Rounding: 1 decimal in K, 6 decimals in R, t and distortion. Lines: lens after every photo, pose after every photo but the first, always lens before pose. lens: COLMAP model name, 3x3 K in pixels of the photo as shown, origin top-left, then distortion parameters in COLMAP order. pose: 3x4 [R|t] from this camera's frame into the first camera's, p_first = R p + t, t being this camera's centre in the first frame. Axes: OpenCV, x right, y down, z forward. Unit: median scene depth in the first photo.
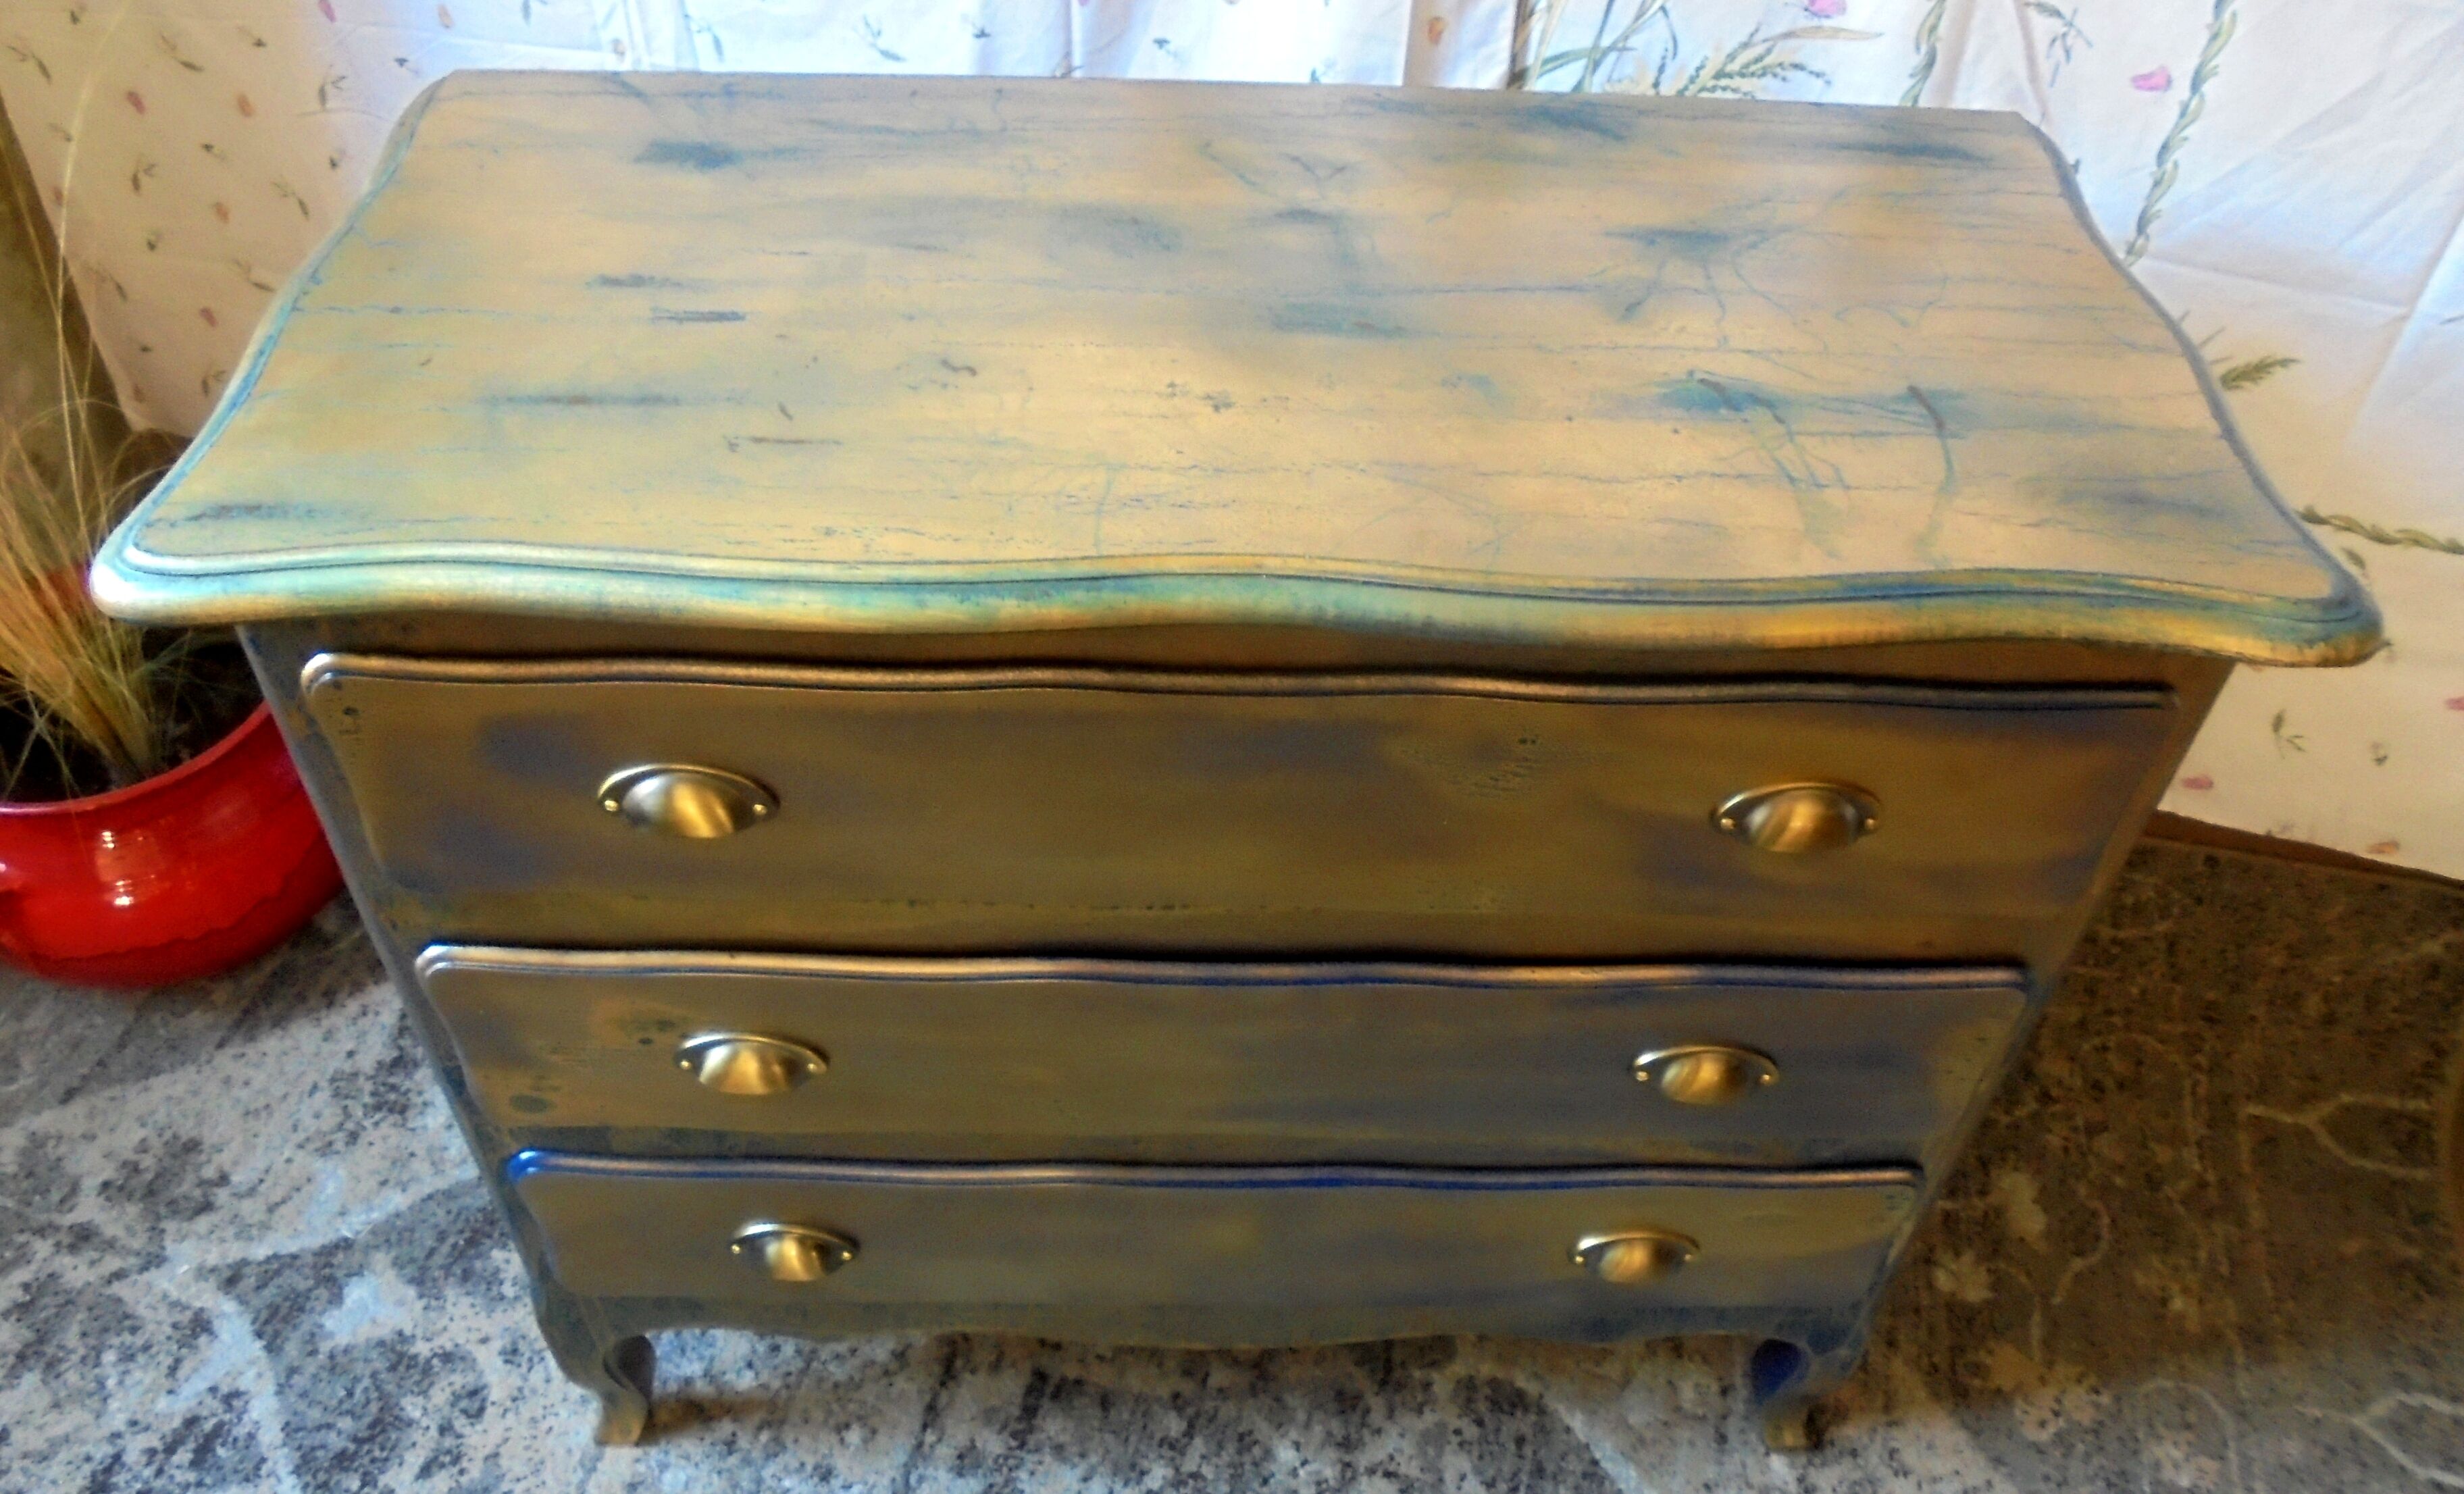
lens RADIAL K [[1878.0, 0, 1232.0], [0, 1878.0, 747.0], [0, 0, 1]] dist [-0.123027, 0.126059]
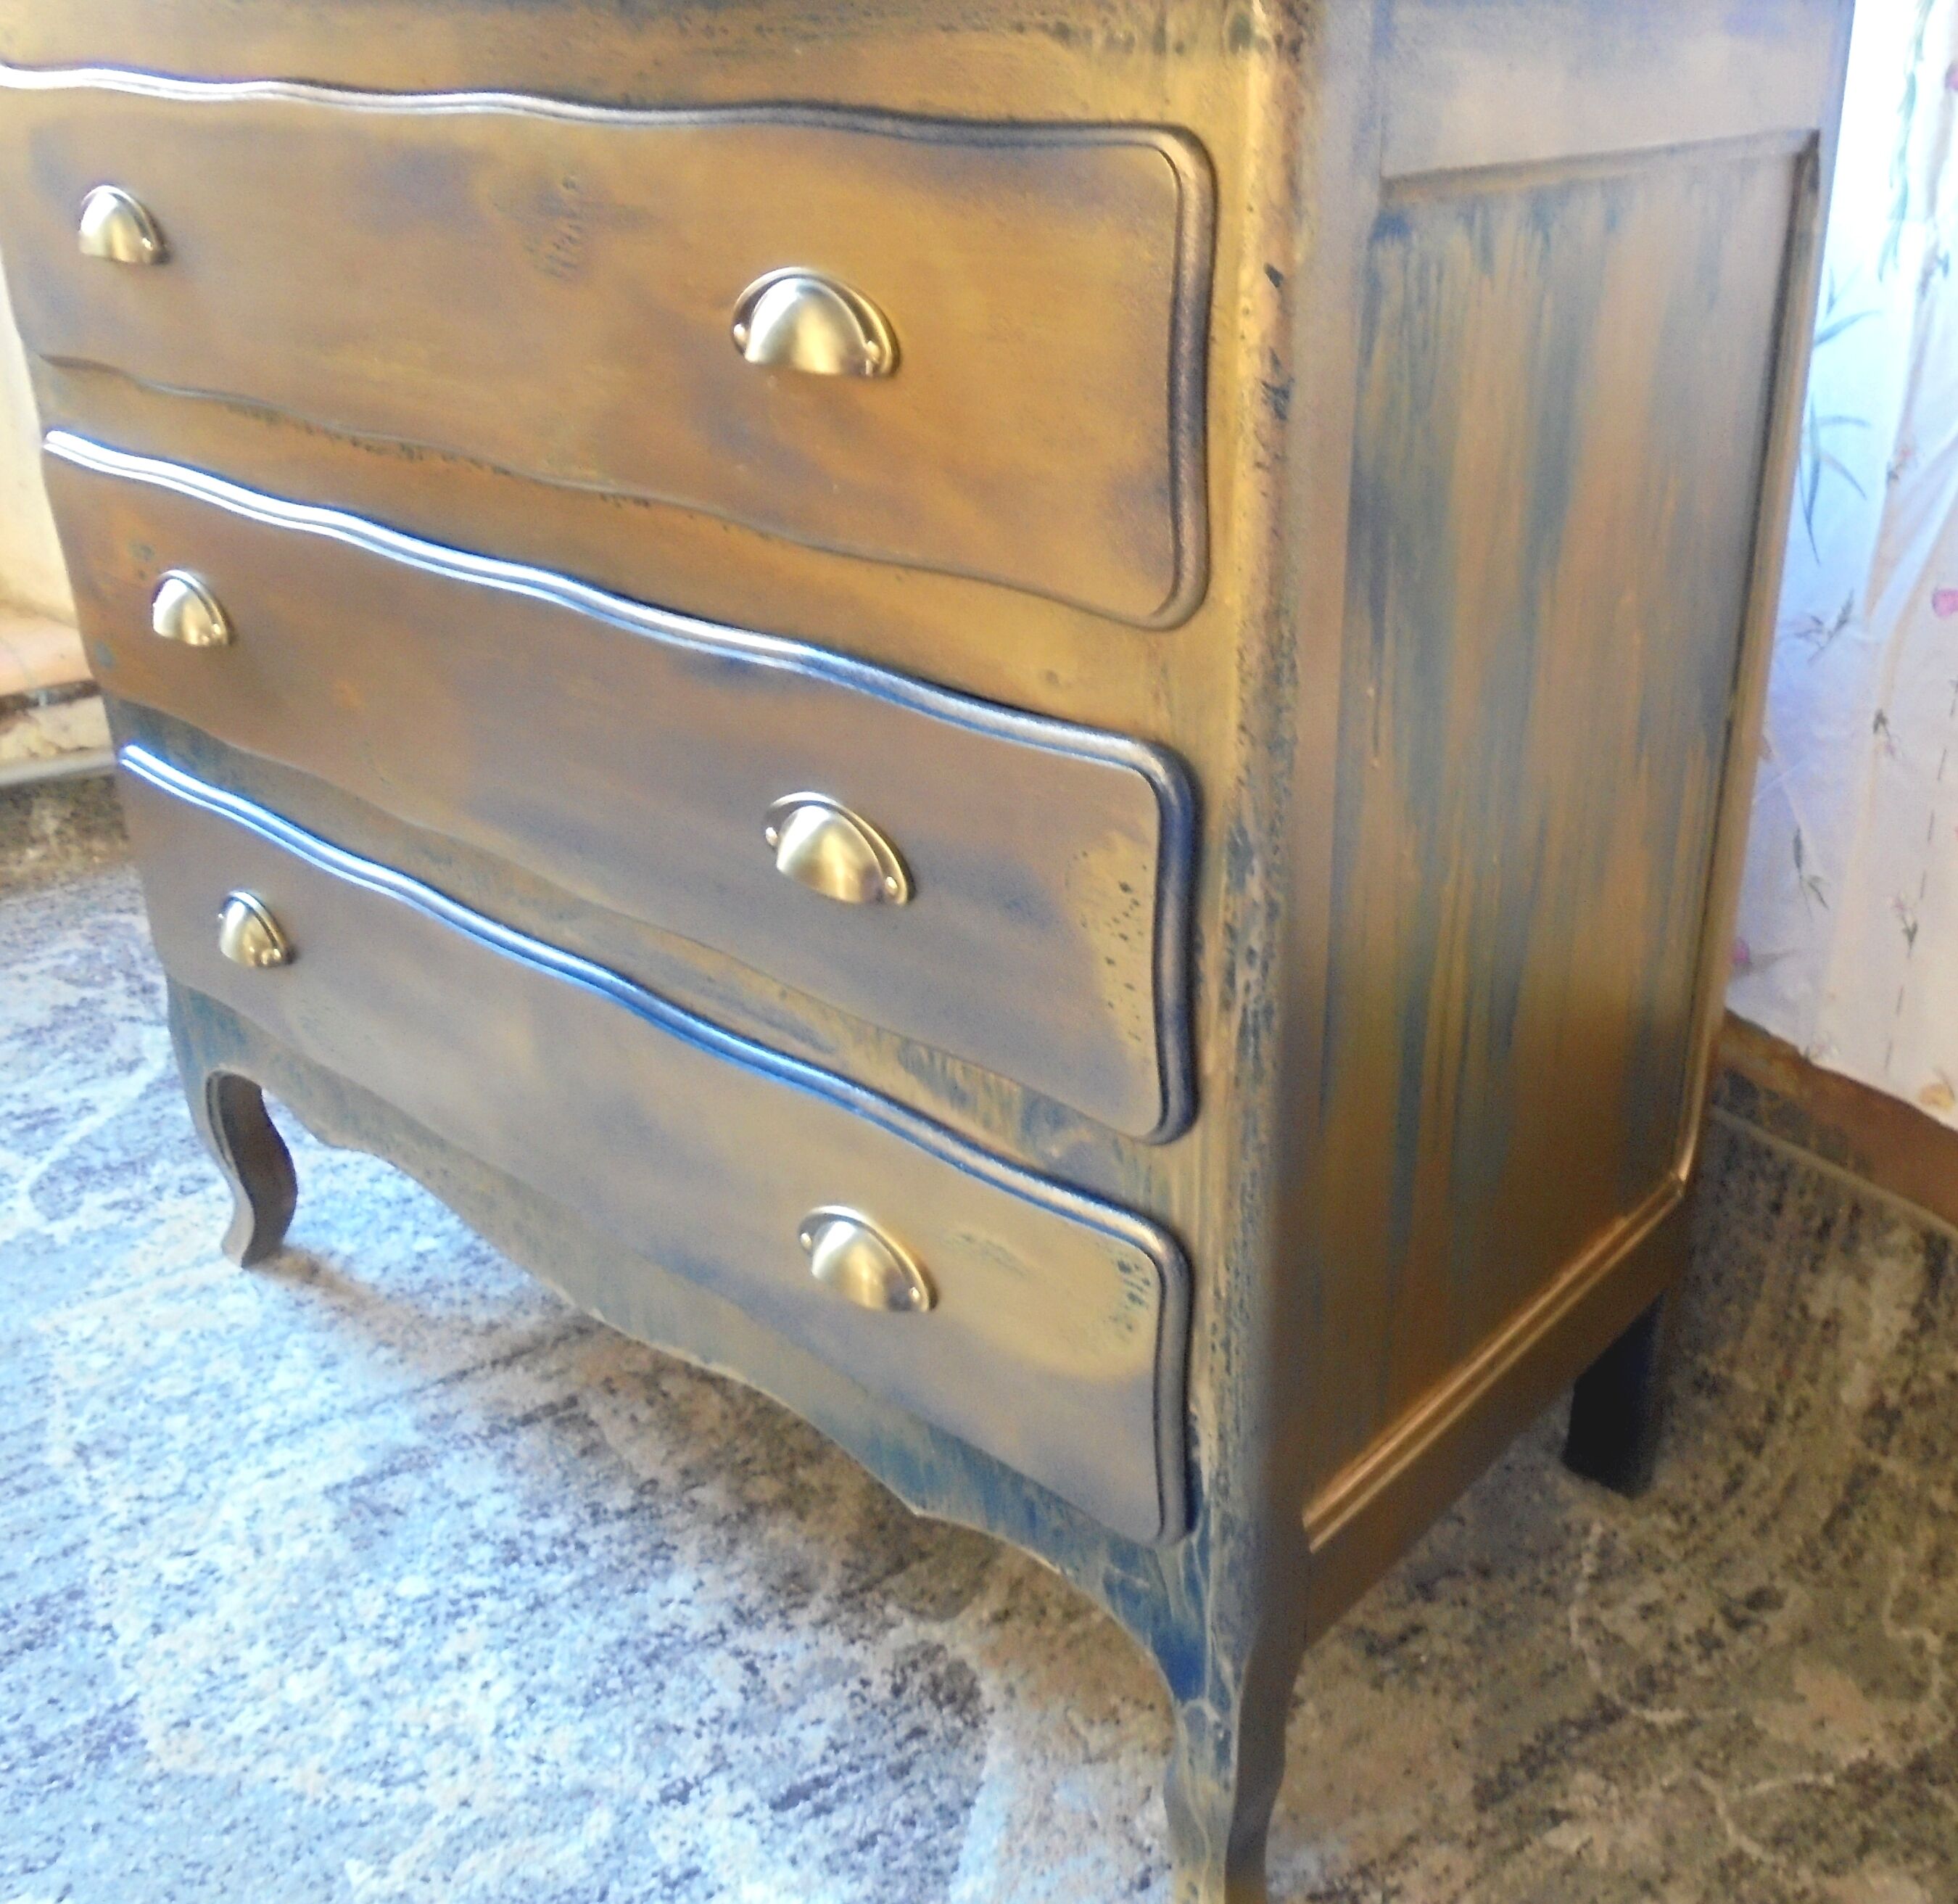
lens RADIAL K [[2031.2, 0, 1161.7], [0, 2031.2, 945.8], [0, 0, 1]] dist [-0.145894, 0.178632]
pose [[0.773327, 0.251665, -0.581920, 0.594181], [-0.432252, 0.880740, -0.193532, 0.219216], [0.463815, 0.401199, 0.789883, 0.326307]]
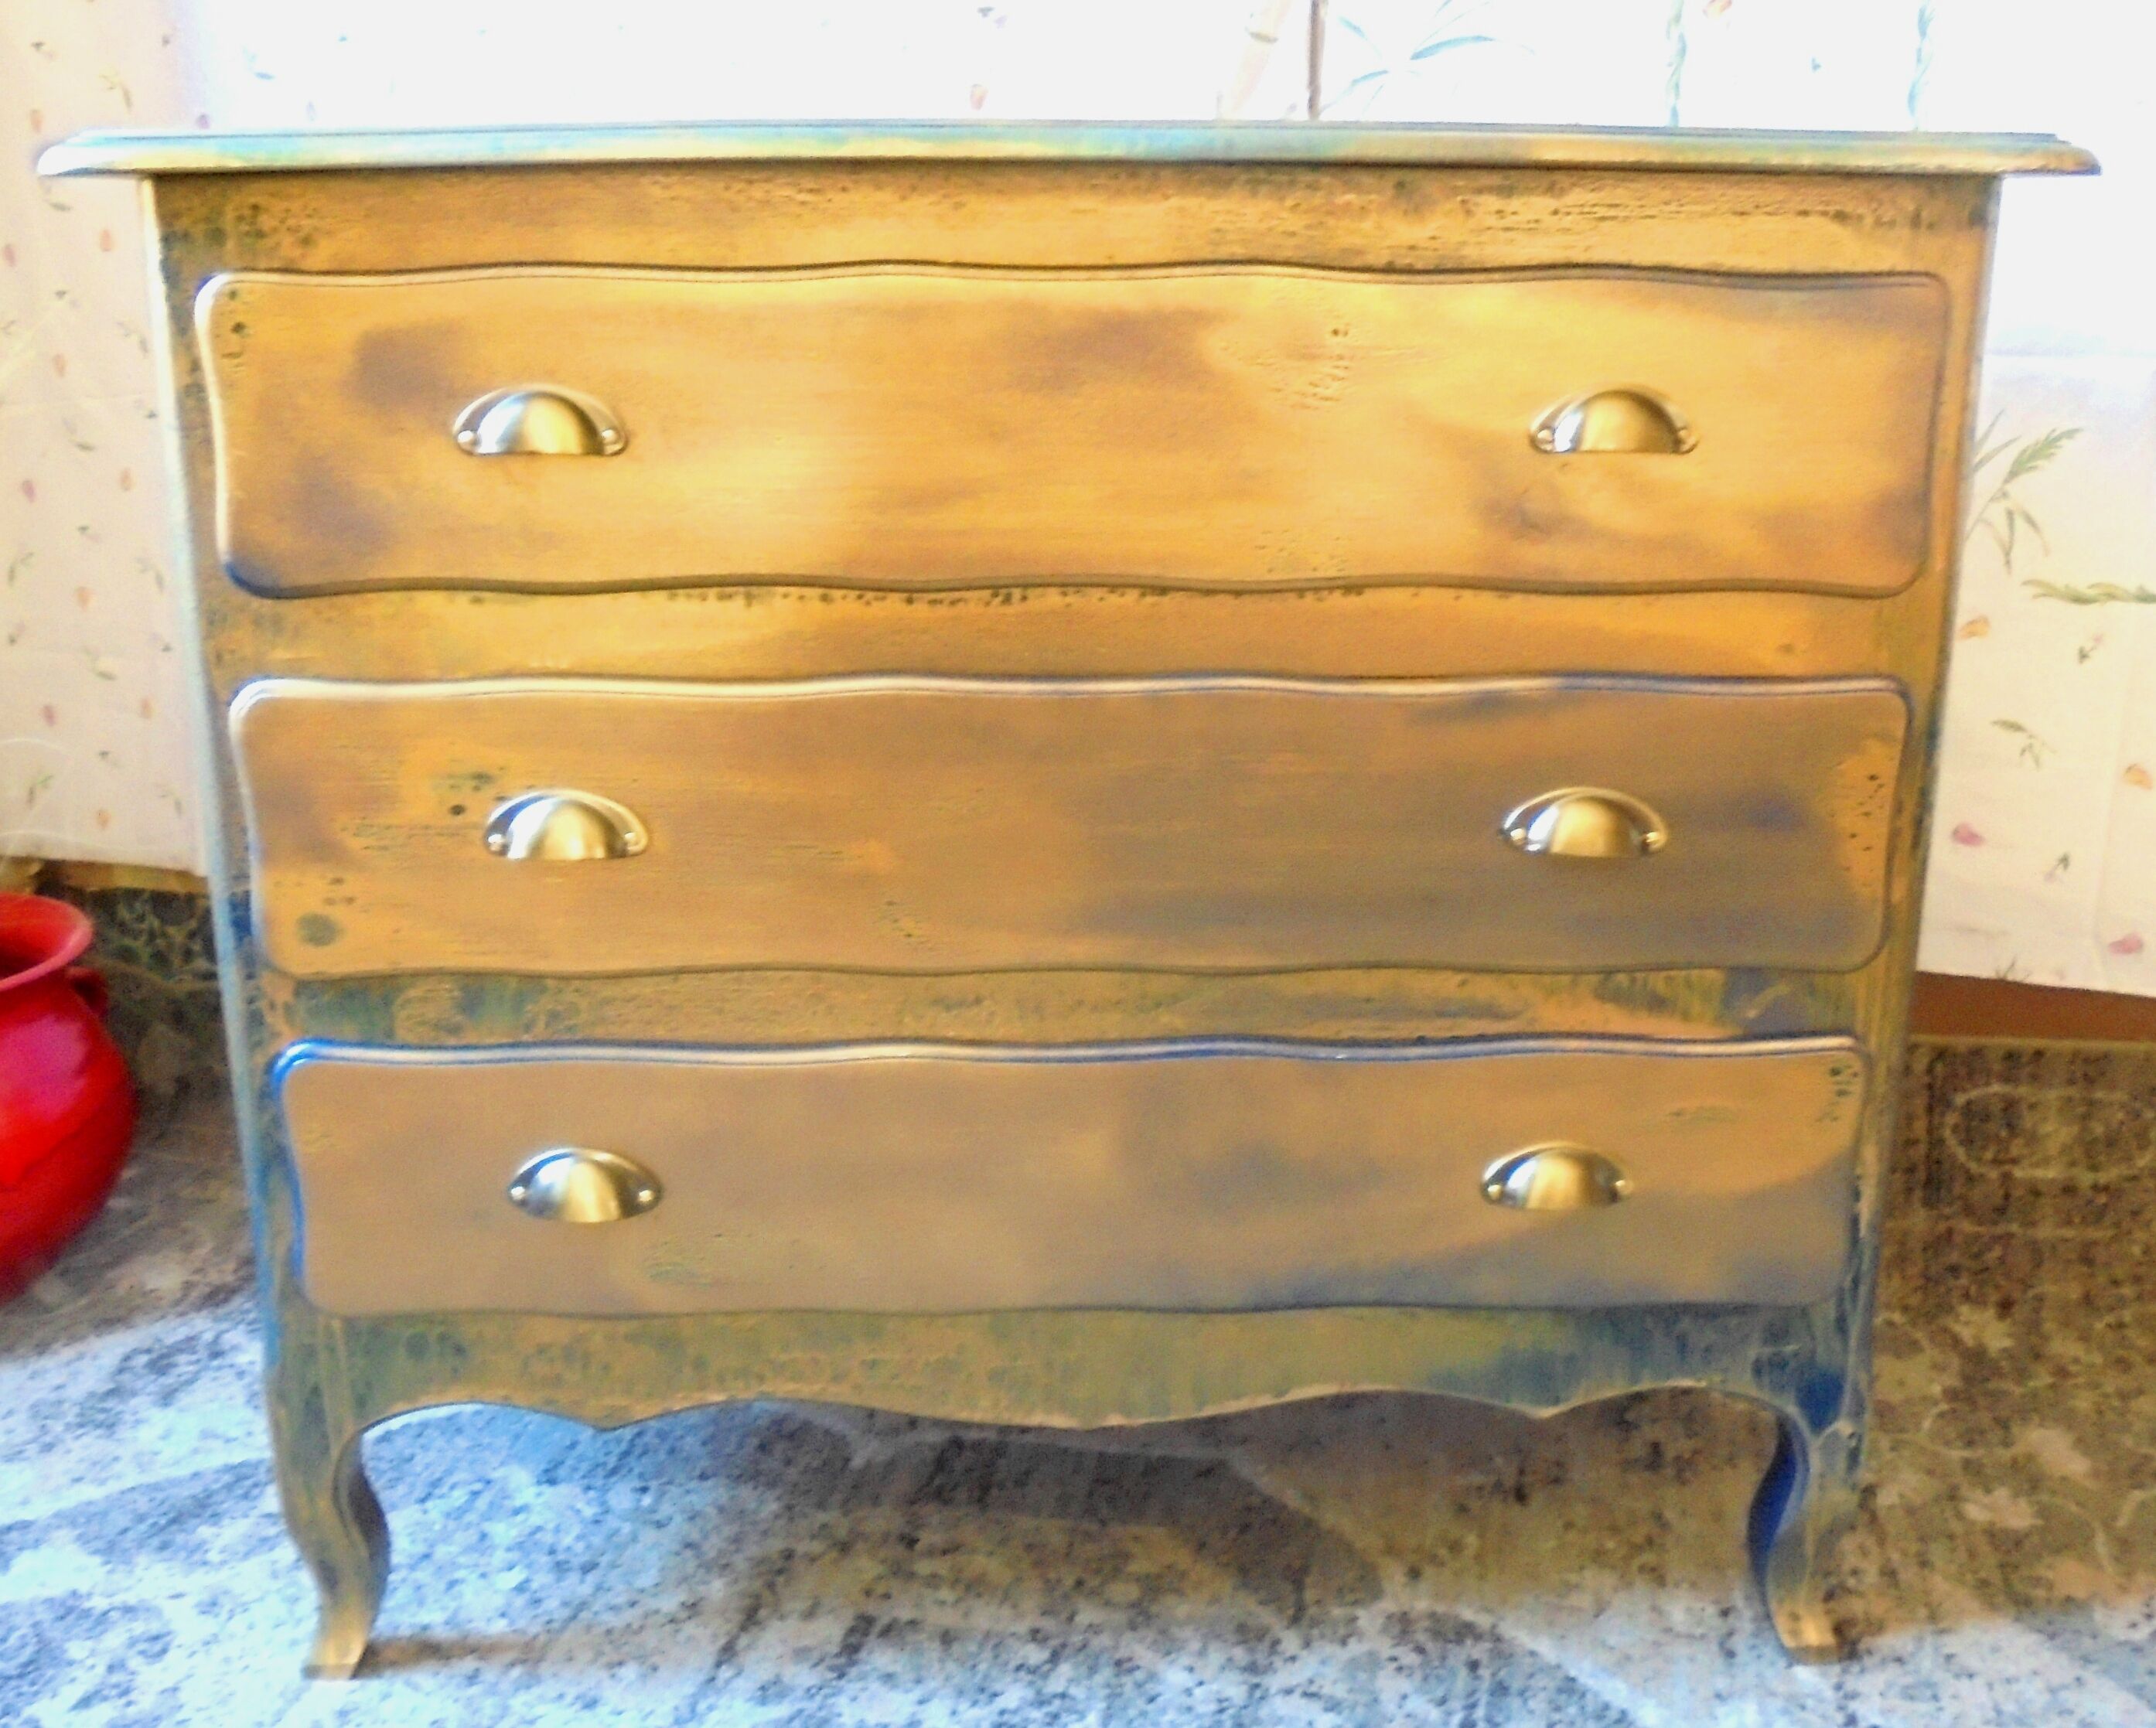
lens RADIAL K [[2160.0, 0, 1070.8], [0, 2160.0, 890.2], [0, 0, 1]] dist [-0.127052, 0.136348]
pose [[0.999302, -0.037339, 0.000554, -0.003718], [0.033282, 0.883793, -0.466693, 0.501695], [0.016936, 0.466386, 0.884419, 0.042419]]
